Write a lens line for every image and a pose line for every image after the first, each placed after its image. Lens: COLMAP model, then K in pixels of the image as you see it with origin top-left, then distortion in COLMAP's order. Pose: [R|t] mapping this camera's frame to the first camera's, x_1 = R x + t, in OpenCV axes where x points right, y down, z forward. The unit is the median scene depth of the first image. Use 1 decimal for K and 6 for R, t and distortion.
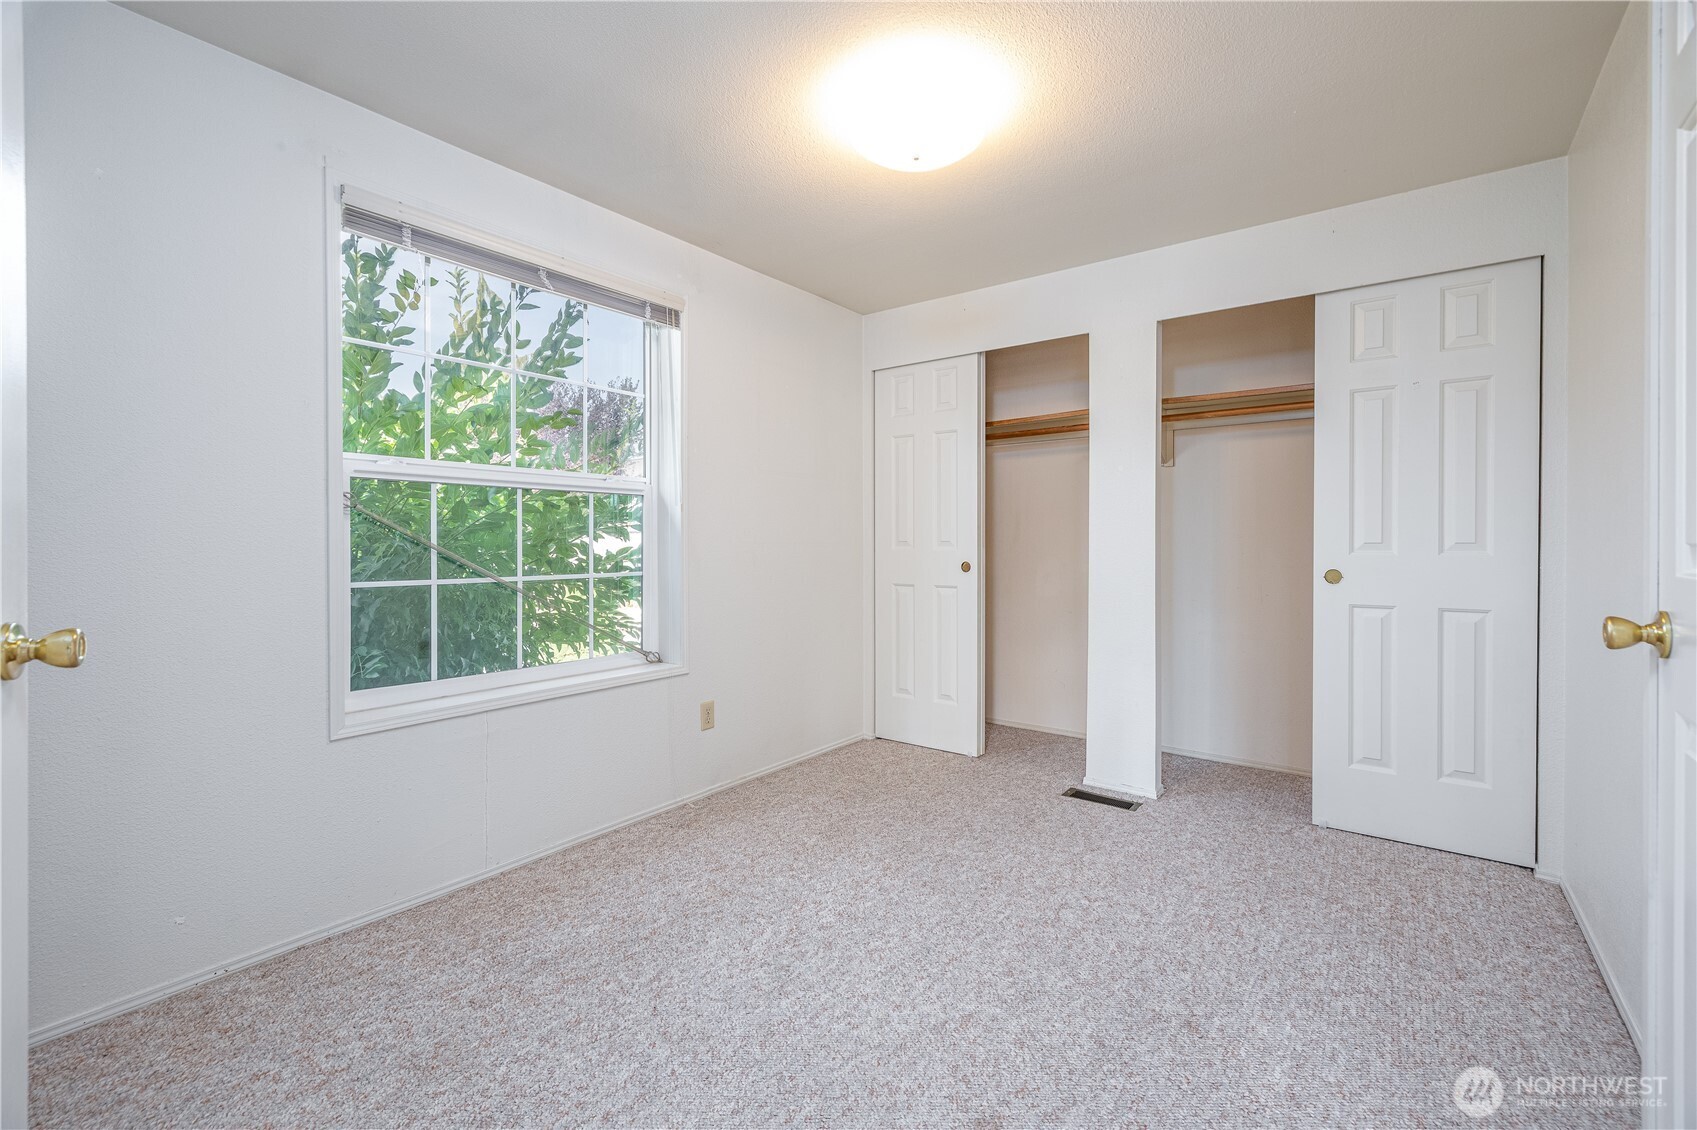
lens RADIAL K [[715.4, 0, 850.9], [0, 715.4, 556.2], [0, 0, 1]] dist [-0.000868, 0.000831]
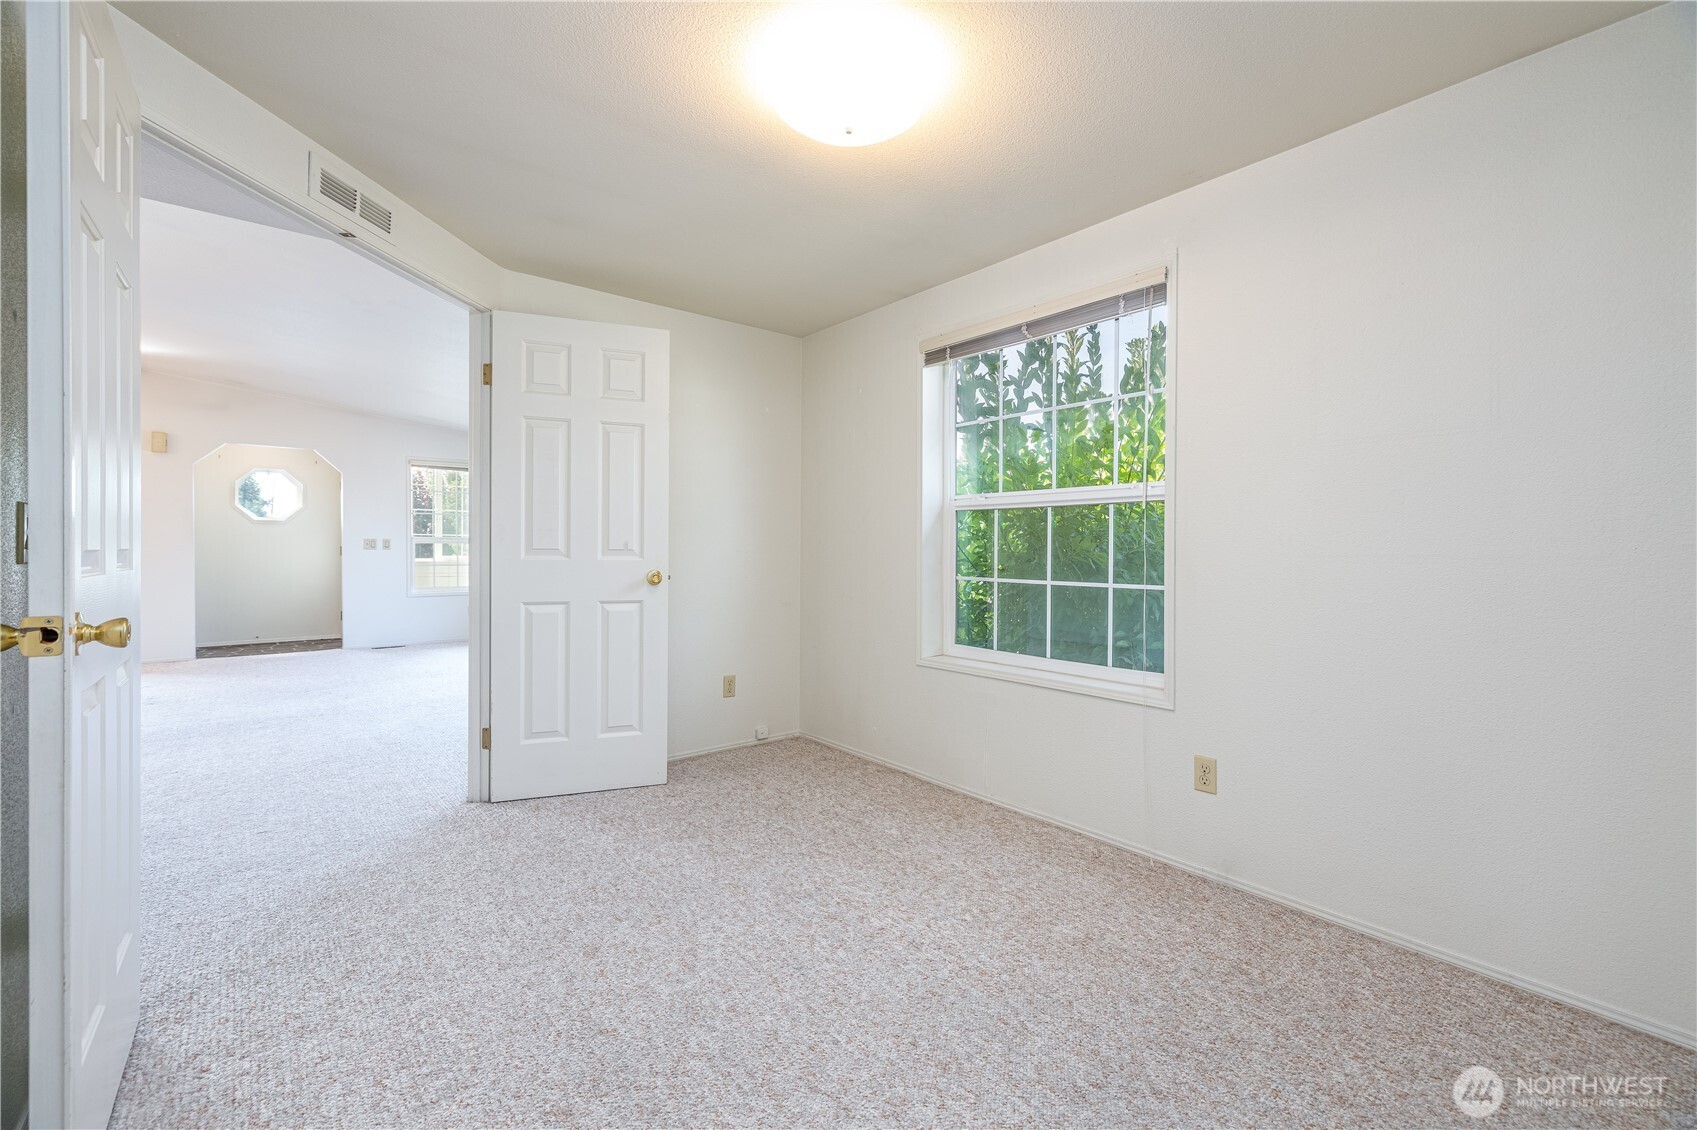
lens RADIAL K [[717.9, 0, 857.5], [0, 717.9, 557.6], [0, 0, 1]] dist [-0.001886, 0.000116]
pose [[-0.223514, 0.009868, -0.974651, 0.767233], [-0.025279, 0.999554, 0.015918, -0.019911], [0.974373, 0.028196, -0.223164, 0.947716]]
